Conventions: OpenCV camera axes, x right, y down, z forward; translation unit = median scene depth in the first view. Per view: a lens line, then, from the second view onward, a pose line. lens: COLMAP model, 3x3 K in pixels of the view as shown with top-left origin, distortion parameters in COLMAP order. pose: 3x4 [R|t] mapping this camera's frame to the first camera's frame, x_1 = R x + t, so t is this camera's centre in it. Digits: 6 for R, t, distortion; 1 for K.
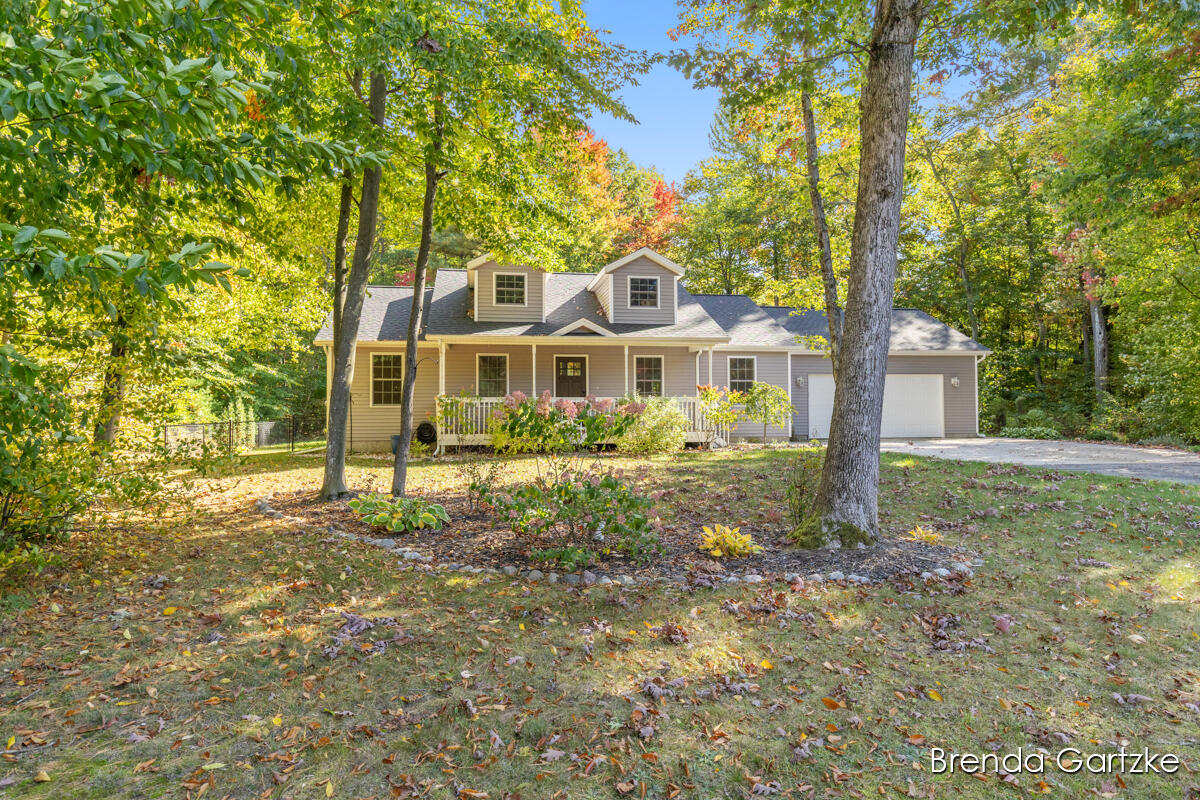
lens RADIAL K [[719.2, 0, 585.1], [0, 719.2, 403.1], [0, 0, 1]] dist [0.000479, 0.000287]
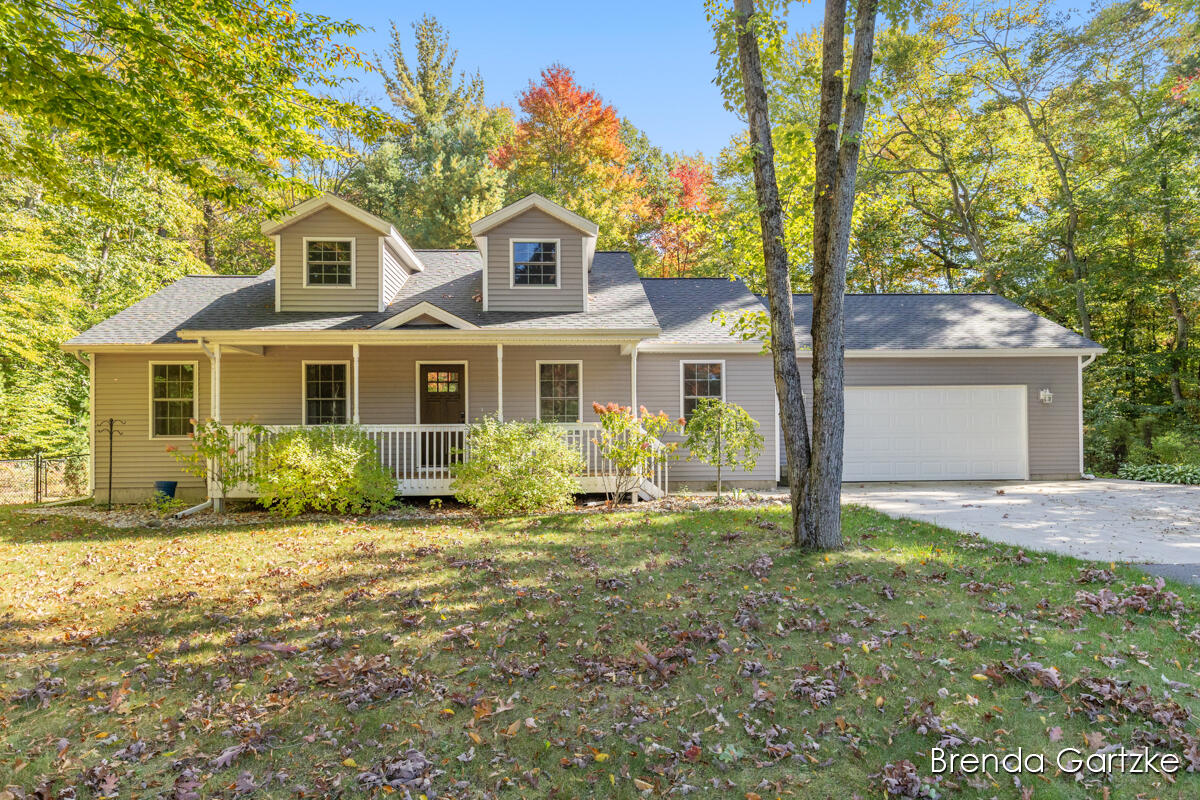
lens RADIAL K [[718.6, 0, 600.5], [0, 718.6, 435.0], [0, 0, 1]] dist [0.000749, -0.002298]
pose [[0.994351, -0.003255, -0.106095, 0.197987], [0.005224, 0.999819, 0.018289, -0.008870], [0.106017, -0.018740, 0.994188, 0.332534]]
